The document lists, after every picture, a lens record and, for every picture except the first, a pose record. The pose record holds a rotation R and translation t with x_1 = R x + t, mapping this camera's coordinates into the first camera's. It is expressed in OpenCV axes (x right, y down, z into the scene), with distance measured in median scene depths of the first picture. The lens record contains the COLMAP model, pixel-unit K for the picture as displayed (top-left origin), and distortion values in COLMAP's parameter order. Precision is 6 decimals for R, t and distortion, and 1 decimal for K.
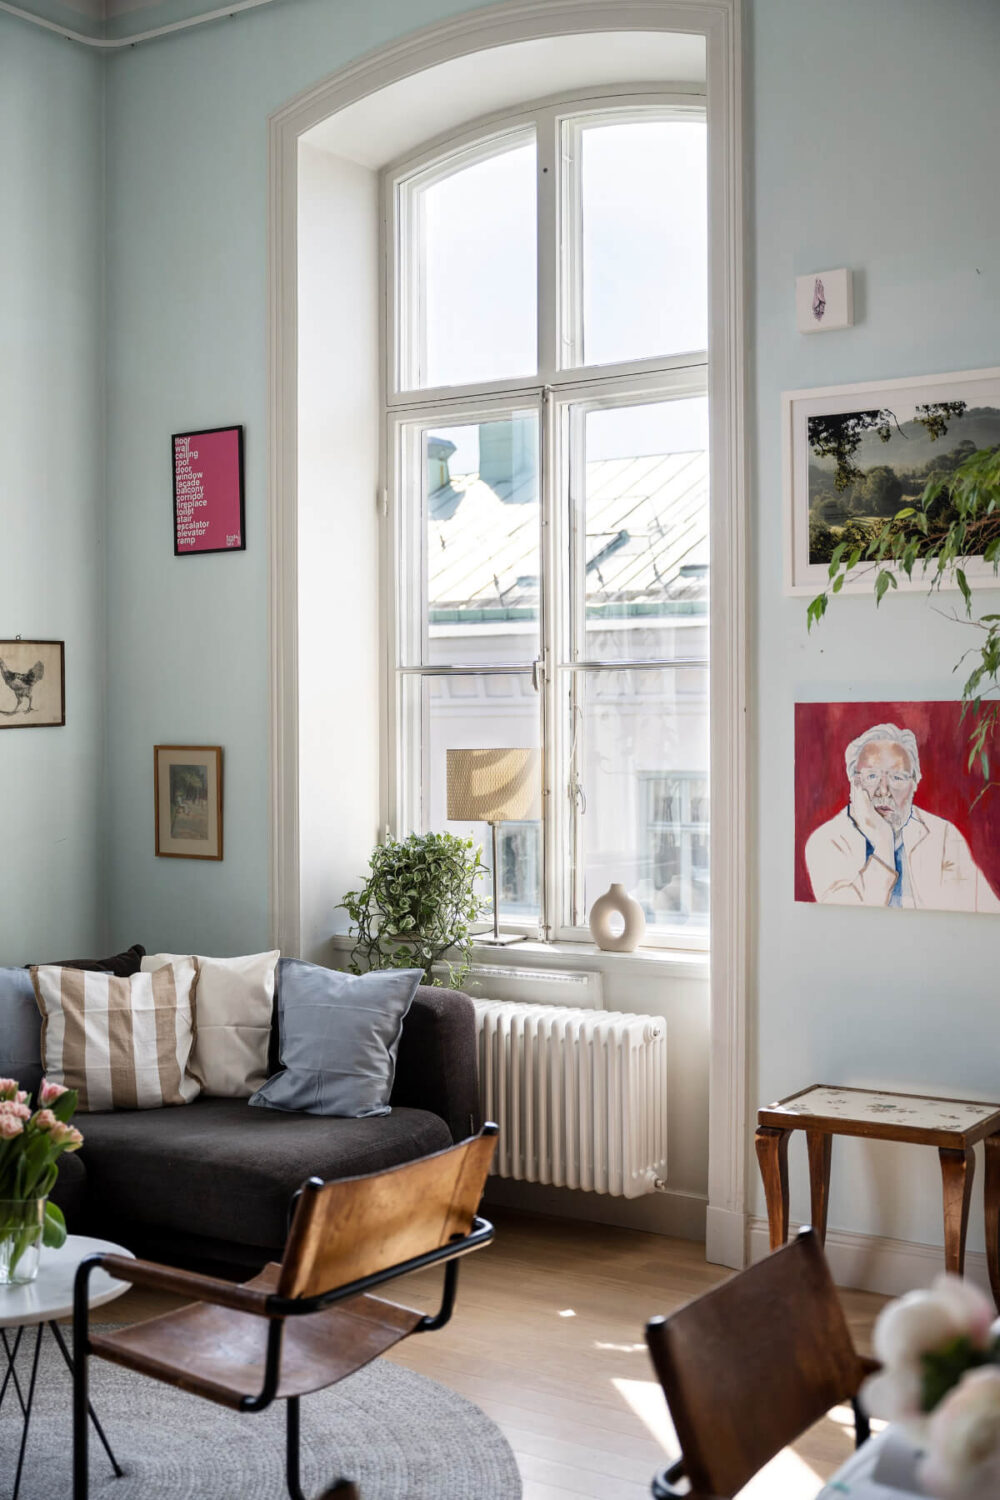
lens RADIAL K [[1747.7, 0, 486.3], [0, 1747.7, 726.2], [0, 0, 1]] dist [-0.010778, -0.013640]
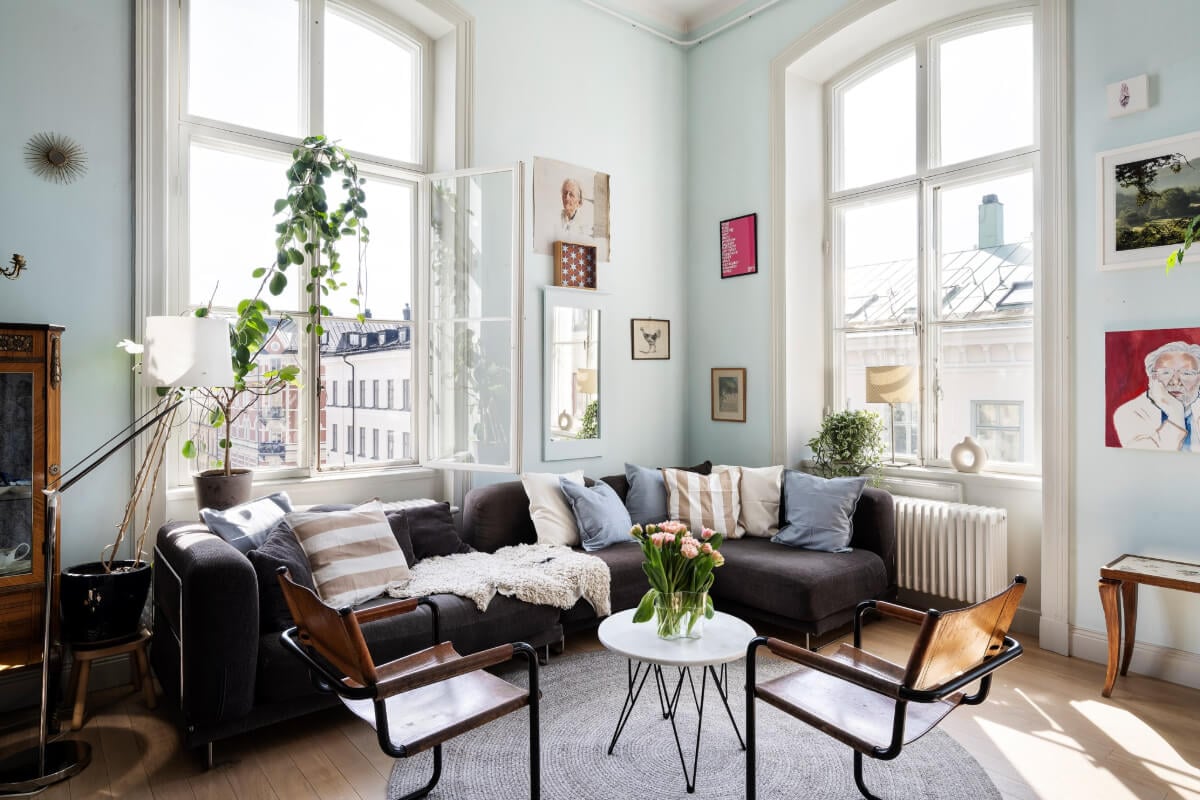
lens RADIAL K [[682.4, 0, 584.9], [0, 682.4, 382.2], [0, 0, 1]] dist [0.012855, -0.001979]
pose [[0.955428, -0.000643, -0.295224, -0.106930], [0.000020, 0.999998, -0.002113, 0.035140], [0.295224, 0.002013, 0.955426, 0.184025]]
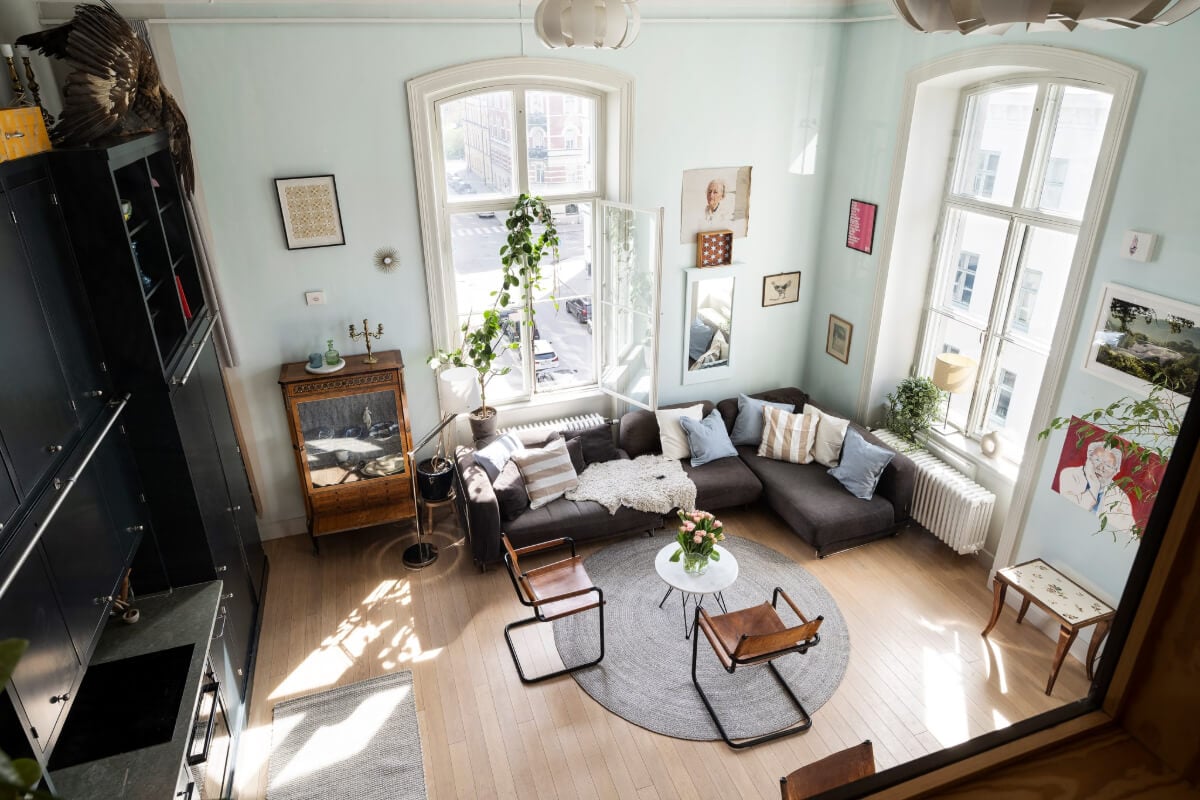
lens RADIAL K [[710.7, 0, 596.9], [0, 710.7, 349.6], [0, 0, 1]] dist [0.001782, -0.000131]
pose [[0.795080, 0.230319, -0.561072, 0.171444], [0.006534, 0.921784, 0.387649, -0.422239], [0.606470, -0.311878, 0.731387, -0.022572]]
